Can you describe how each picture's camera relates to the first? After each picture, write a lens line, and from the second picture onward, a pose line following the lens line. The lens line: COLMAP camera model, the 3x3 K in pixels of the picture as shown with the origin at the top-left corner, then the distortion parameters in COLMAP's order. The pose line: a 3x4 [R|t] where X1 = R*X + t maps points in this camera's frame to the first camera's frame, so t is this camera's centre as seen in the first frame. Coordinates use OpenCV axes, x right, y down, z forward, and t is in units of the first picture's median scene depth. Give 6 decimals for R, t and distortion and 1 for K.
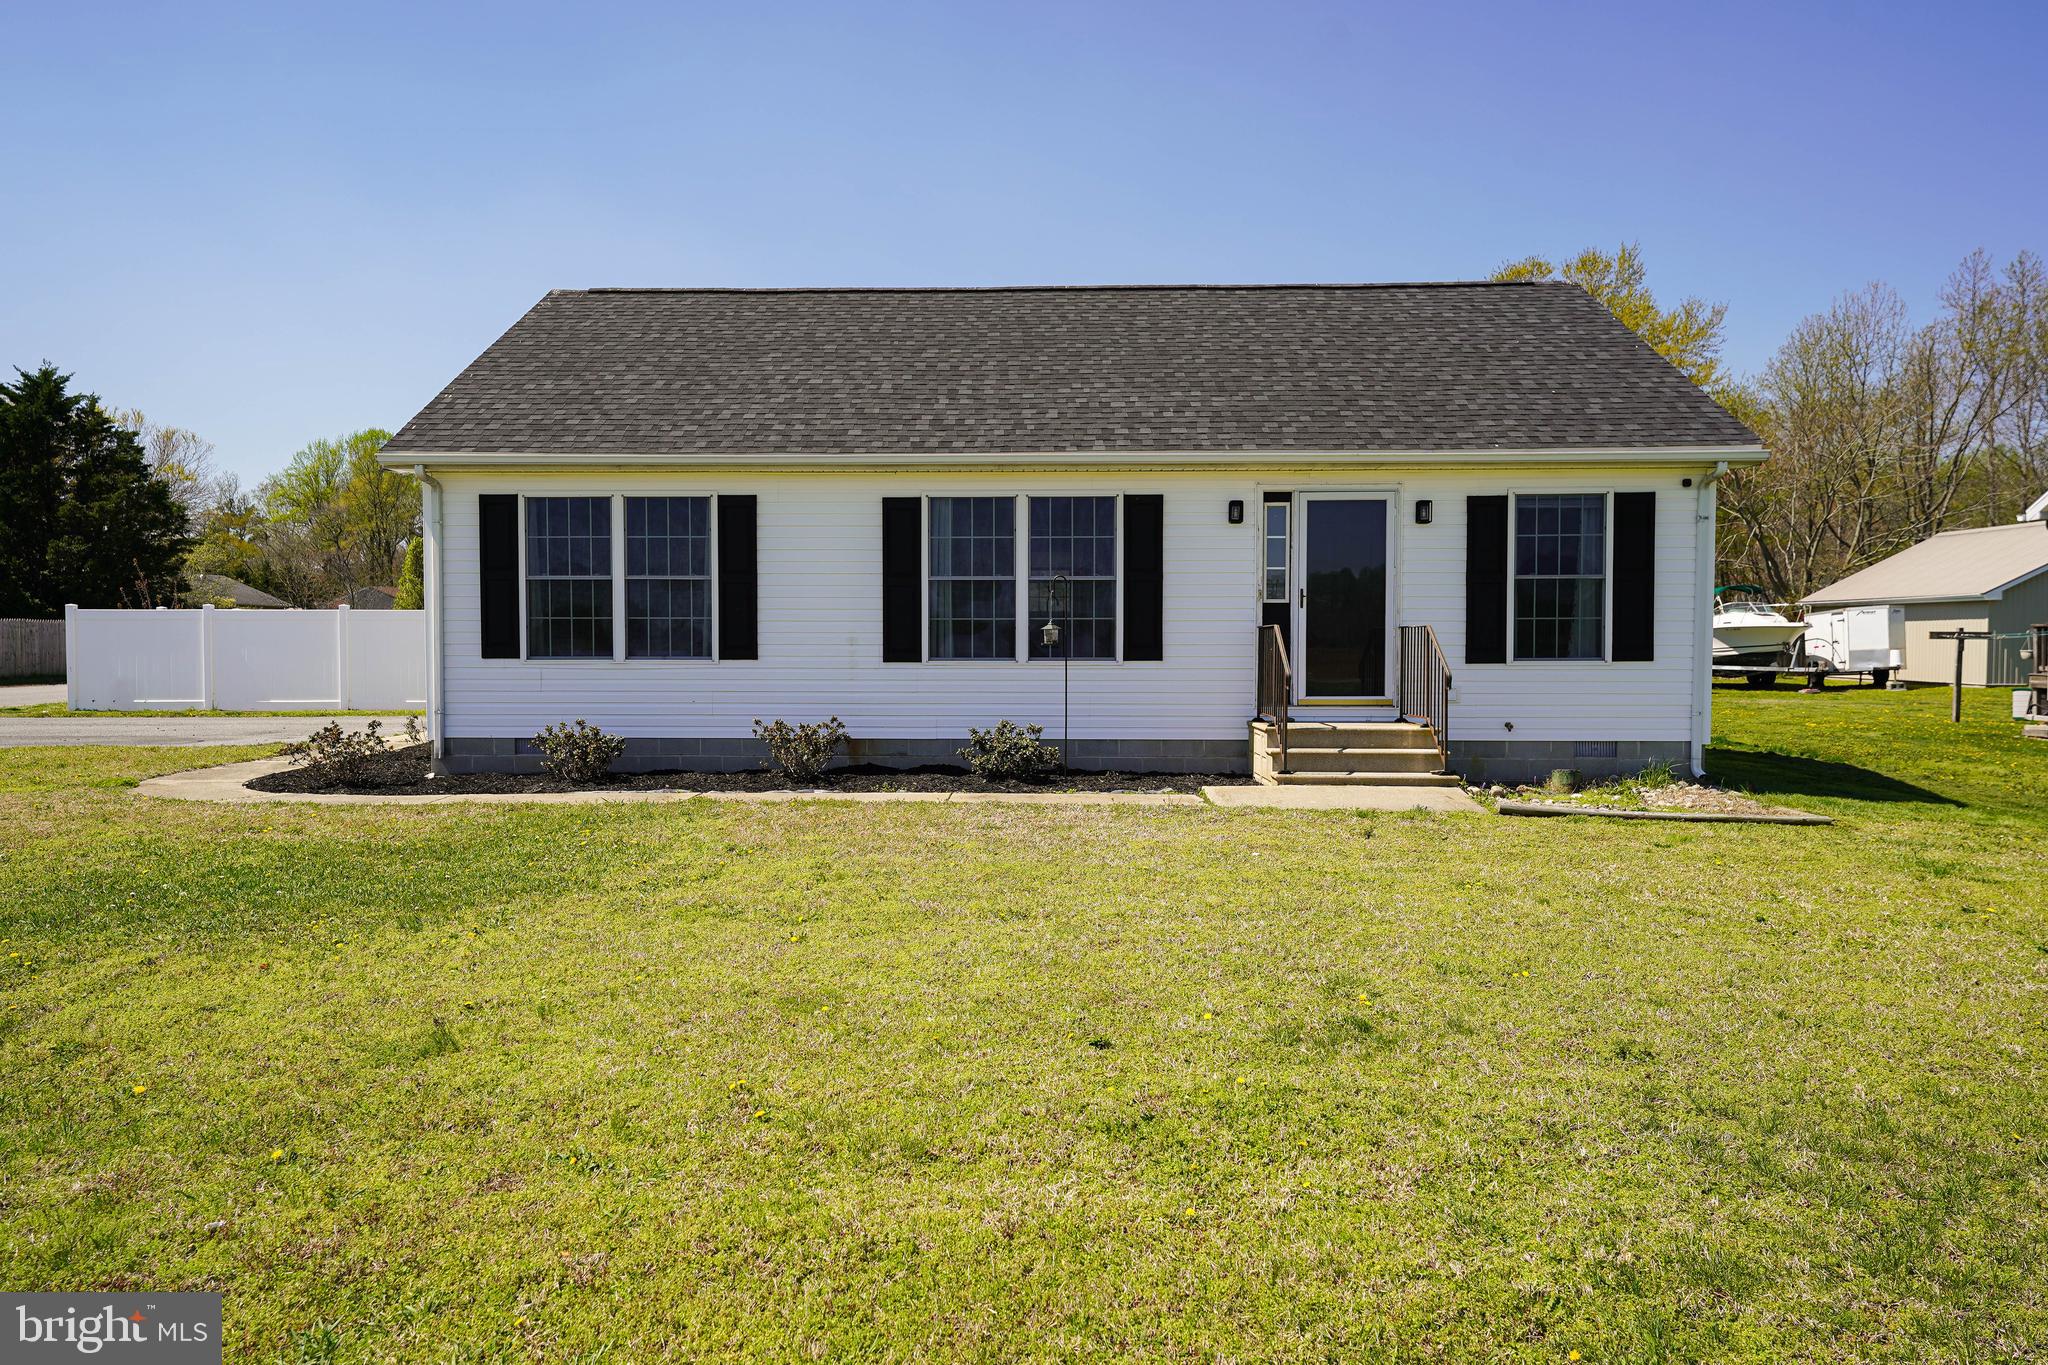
lens RADIAL K [[1365.0, 0, 1024.0], [0, 1365.0, 682.5], [0, 0, 1]] dist [0.024907, 0.001028]
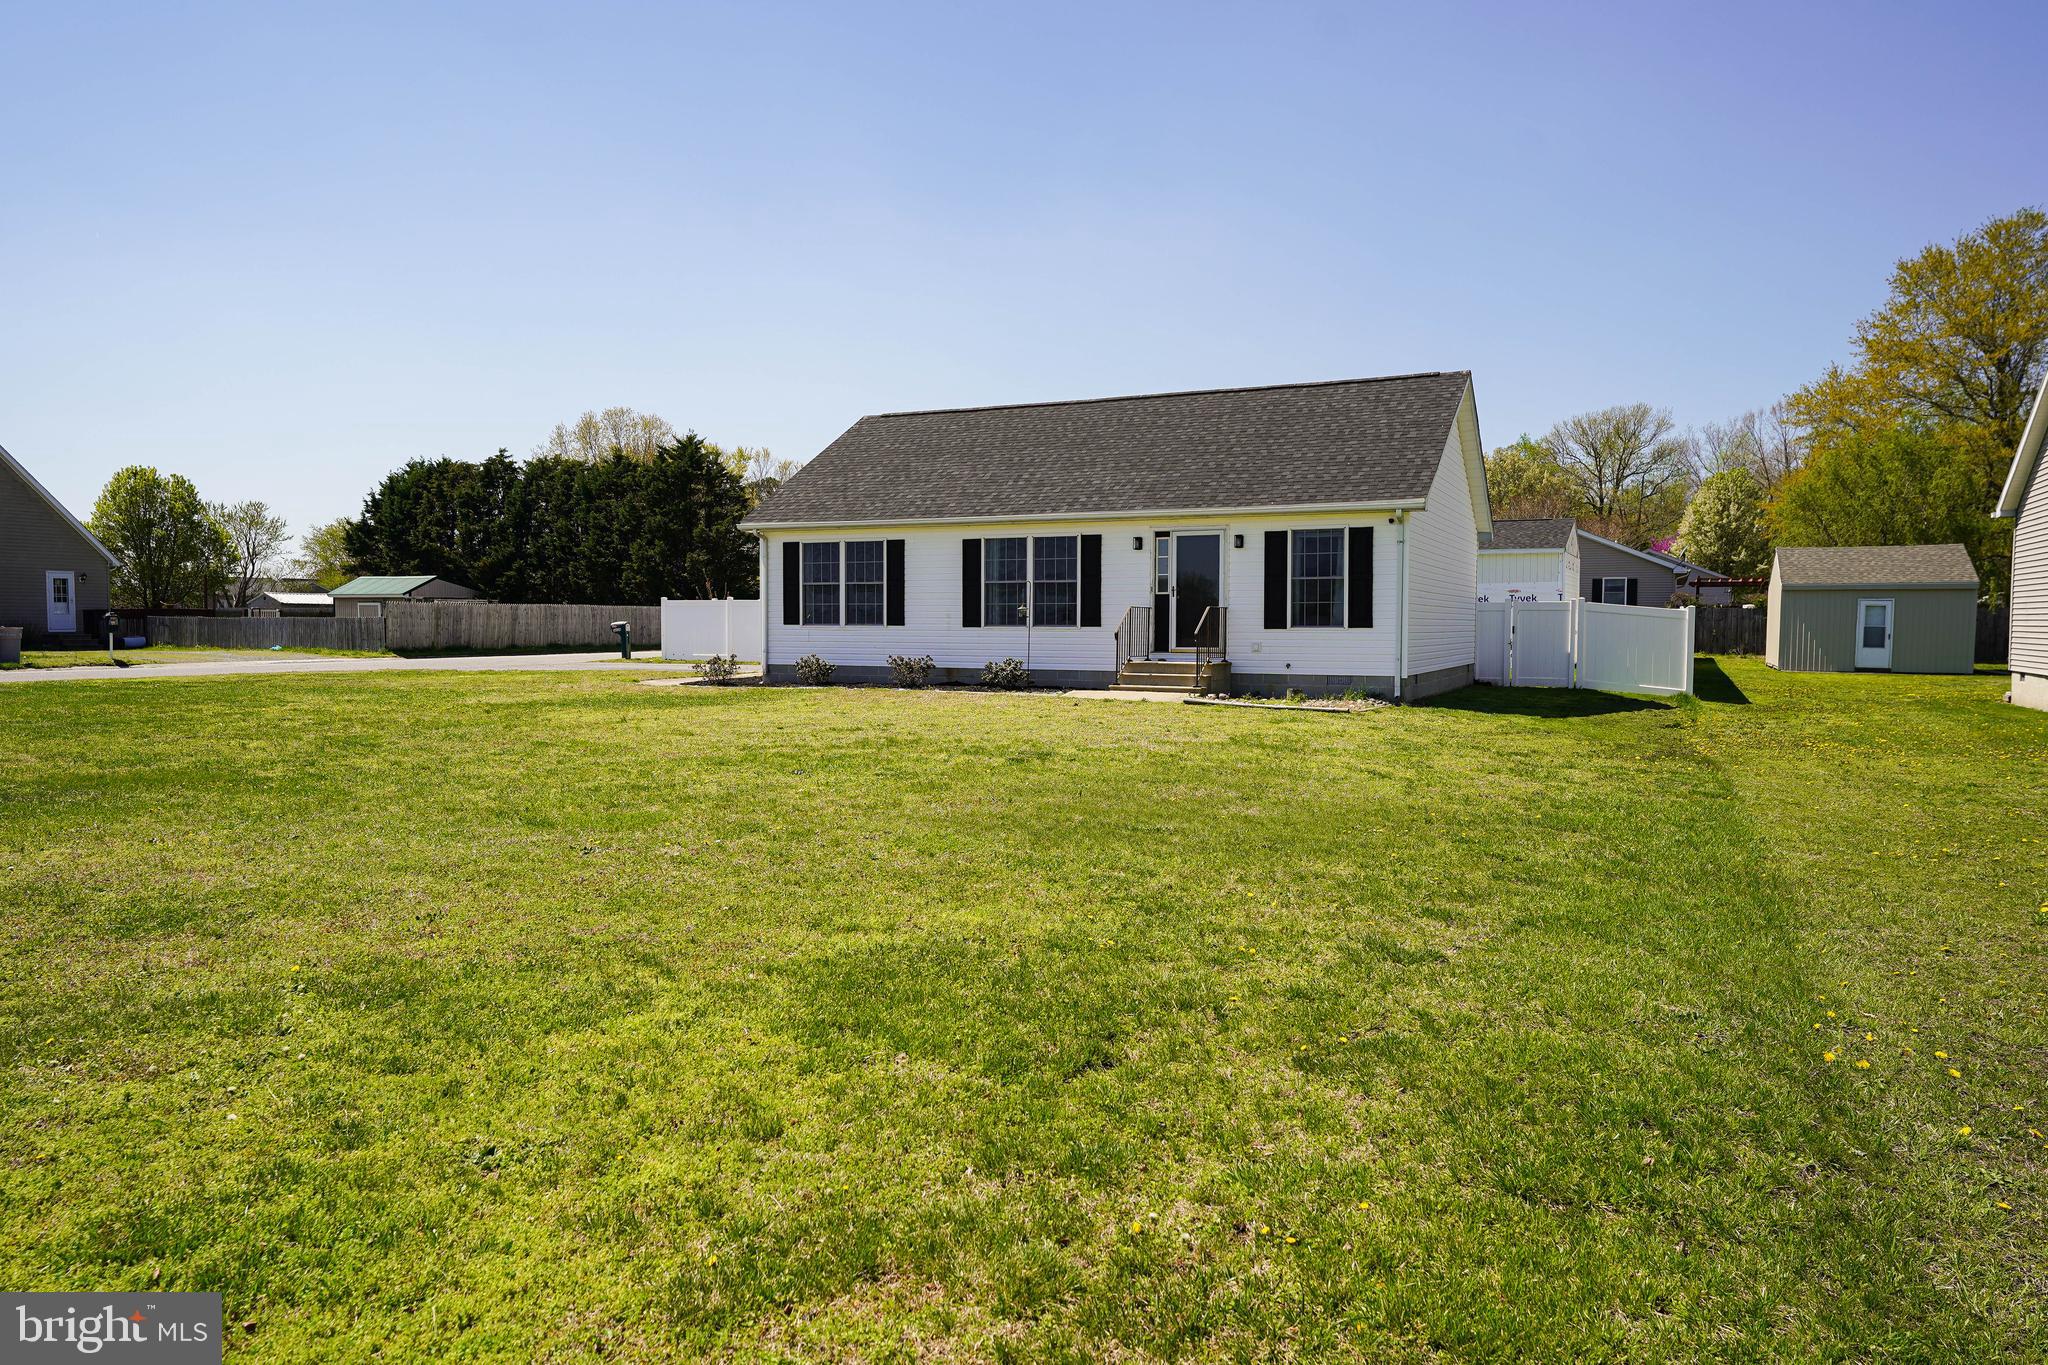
lens RADIAL K [[1365.0, 0, 1024.0], [0, 1365.0, 682.5], [0, 0, 1]] dist [0.024907, 0.001028]
pose [[0.917428, 0.019513, -0.397423, 0.714941], [-0.015467, 0.999791, 0.013383, 0.034298], [0.397601, -0.006131, 0.917538, -0.681054]]
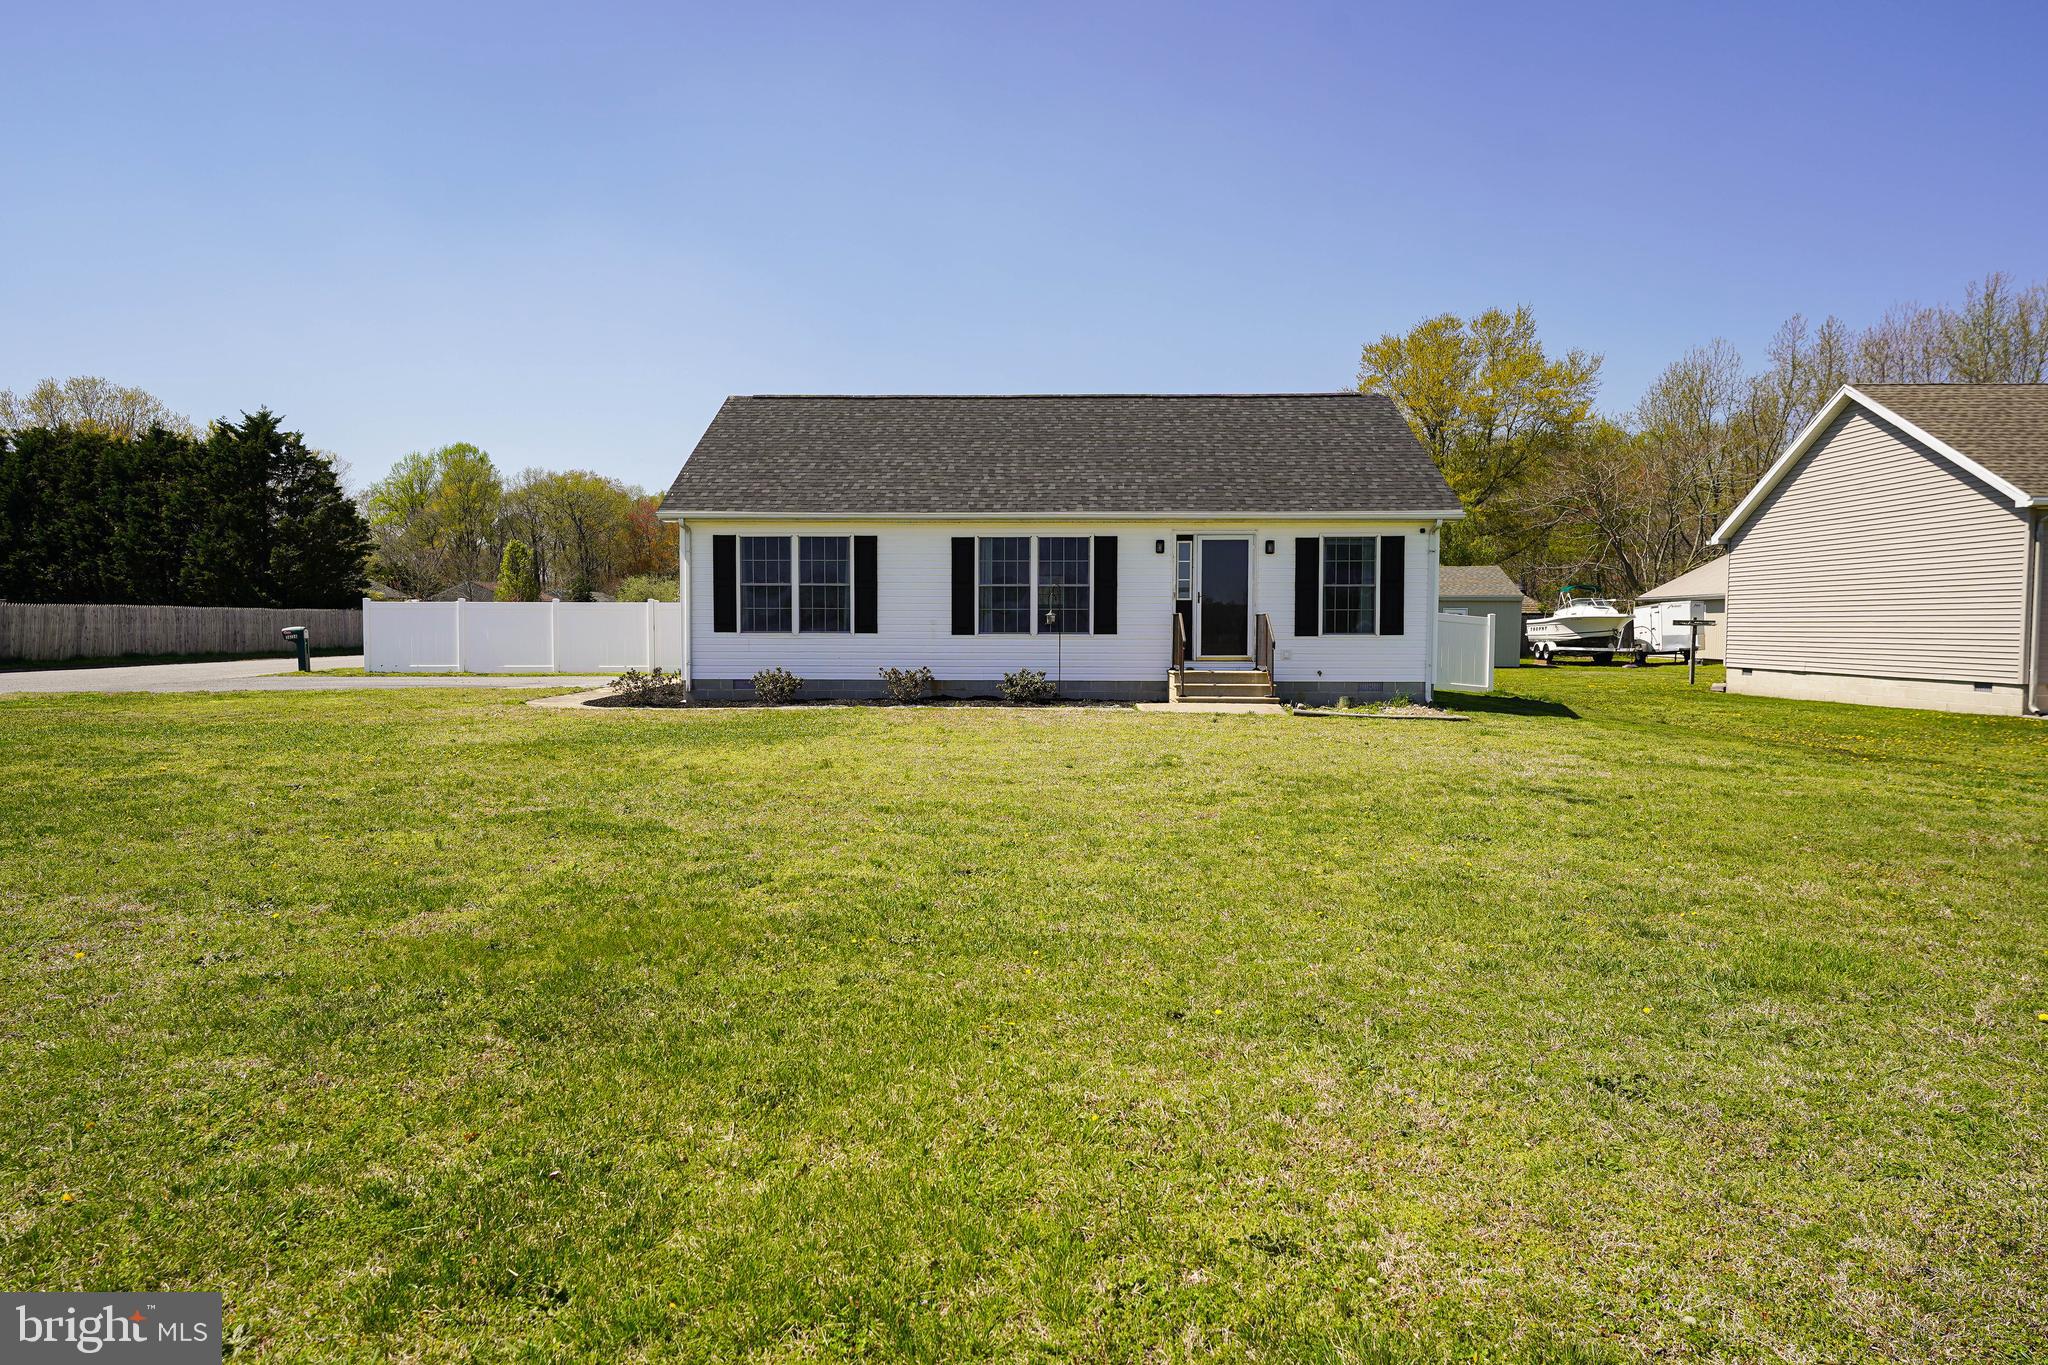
lens RADIAL K [[1236.3, 0, 1024.0], [0, 1236.3, 682.5], [0, 0, 1]] dist [0.005903, 0.001399]
pose [[0.999996, 0.002183, -0.002003, -0.010433], [-0.002158, 0.999922, 0.012330, 0.024931], [0.002030, -0.012325, 0.999922, -0.528449]]
